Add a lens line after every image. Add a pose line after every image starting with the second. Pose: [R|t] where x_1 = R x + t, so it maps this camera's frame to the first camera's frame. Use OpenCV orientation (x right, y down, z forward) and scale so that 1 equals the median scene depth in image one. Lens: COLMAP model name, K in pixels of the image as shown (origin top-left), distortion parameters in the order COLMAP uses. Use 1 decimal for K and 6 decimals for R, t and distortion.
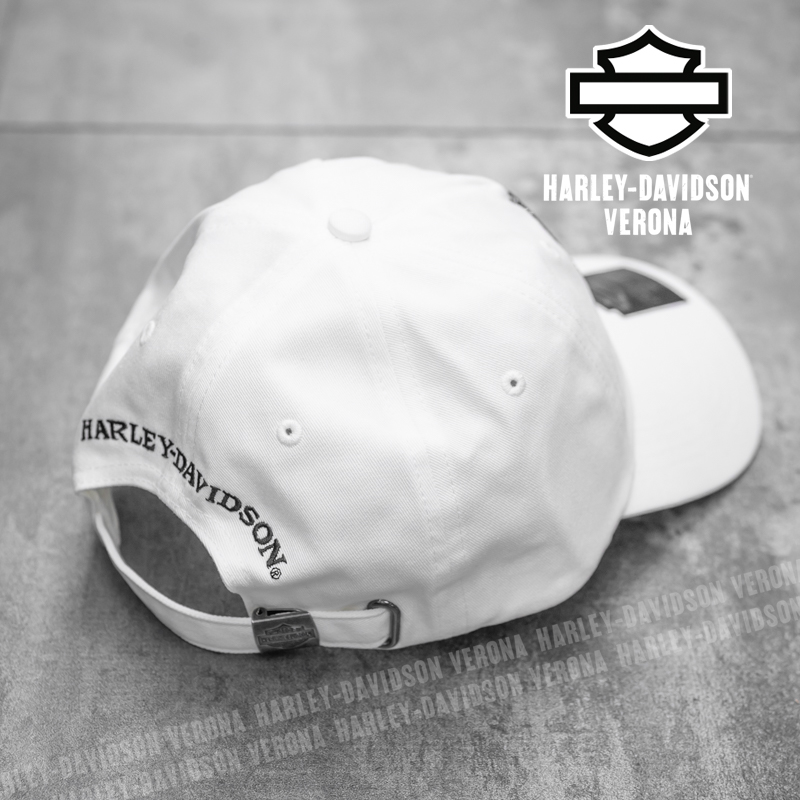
lens RADIAL K [[2383.3, 0, 400.0], [0, 2383.3, 400.0], [0, 0, 1]] dist [0.069506, 0.666998]
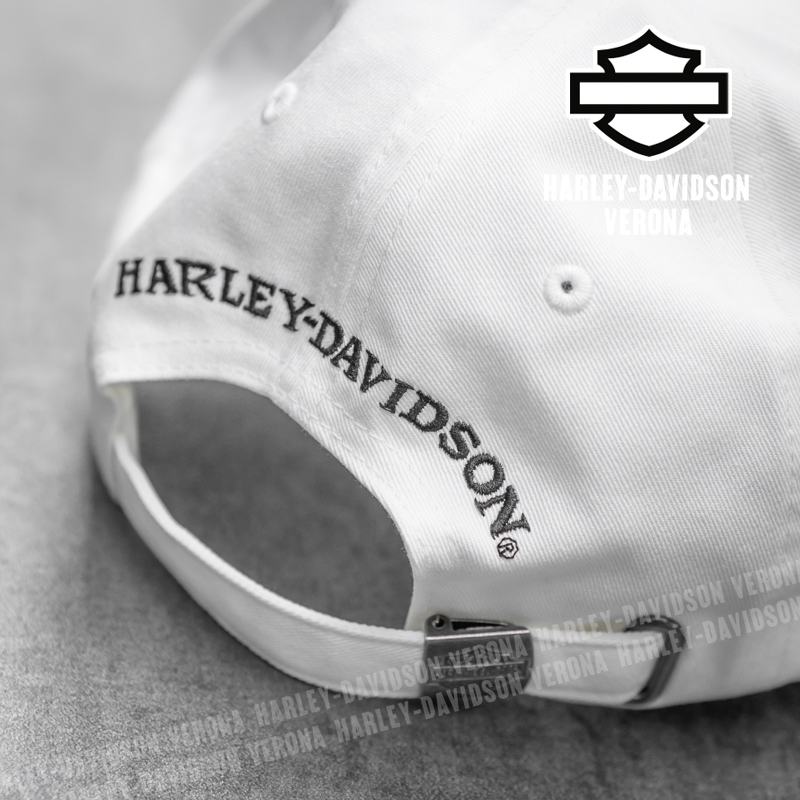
lens RADIAL K [[2383.3, 0, 400.0], [0, 2383.3, 400.0], [0, 0, 1]] dist [0.069506, 0.666998]
pose [[0.978819, 0.090850, 0.183467, -0.173078], [-0.080351, 0.994717, -0.063889, 0.073237], [-0.188302, 0.047794, 0.980948, 0.453460]]
